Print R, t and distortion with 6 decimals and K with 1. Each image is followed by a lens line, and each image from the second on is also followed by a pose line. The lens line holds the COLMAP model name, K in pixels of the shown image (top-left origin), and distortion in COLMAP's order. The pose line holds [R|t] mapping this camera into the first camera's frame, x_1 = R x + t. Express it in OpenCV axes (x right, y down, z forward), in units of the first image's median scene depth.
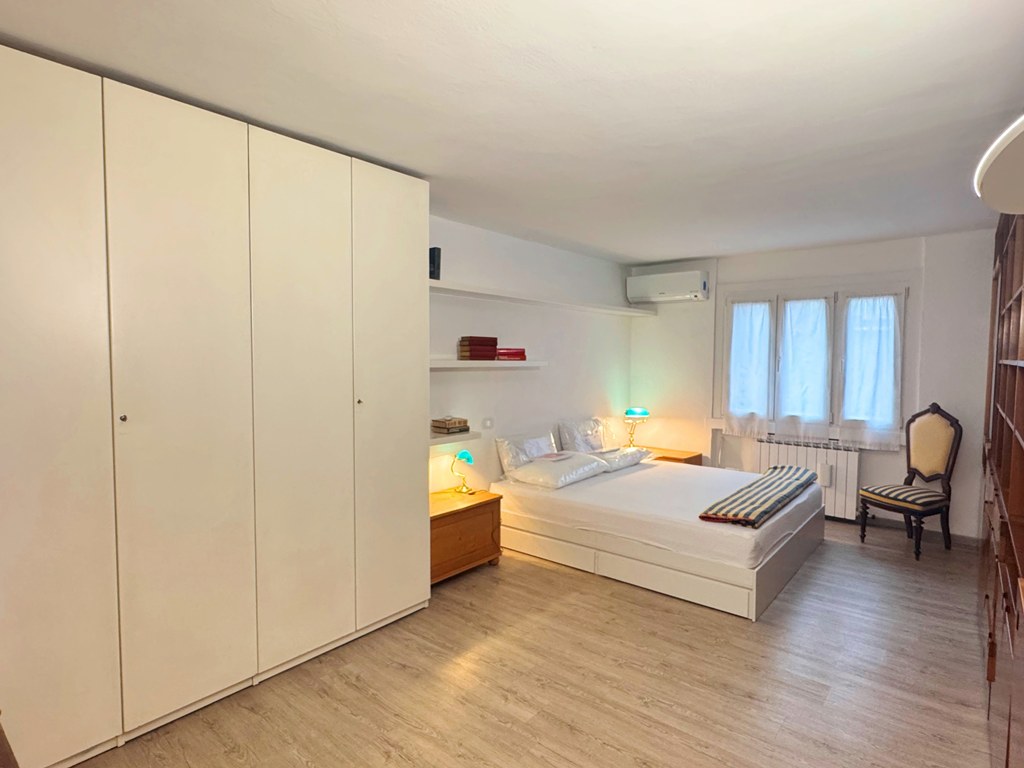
lens RADIAL K [[555.7, 0, 512.0], [0, 555.7, 384.0], [0, 0, 1]] dist [0.001333, -0.000019]
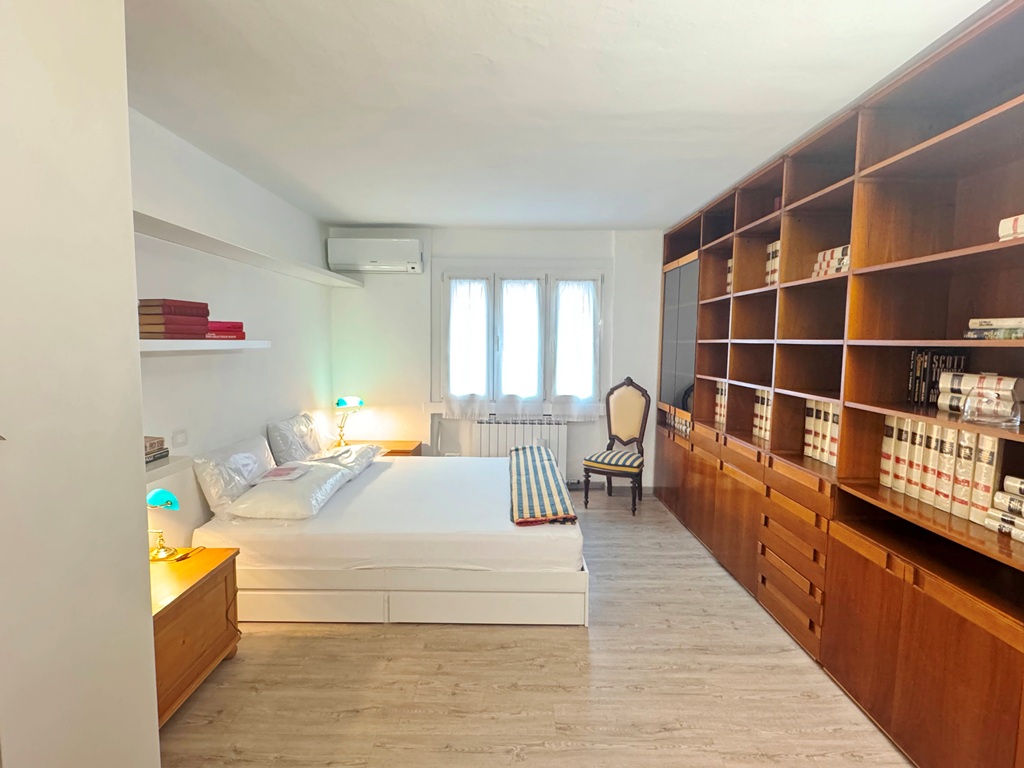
lens RADIAL K [[547.8, 0, 512.0], [0, 547.8, 384.0], [0, 0, 1]] dist [-0.000773, -0.000239]
pose [[0.771446, -0.050446, 0.634292, -0.145340], [0.026700, 0.998541, 0.046942, -0.010864], [-0.635734, -0.019277, 0.771667, 0.271370]]
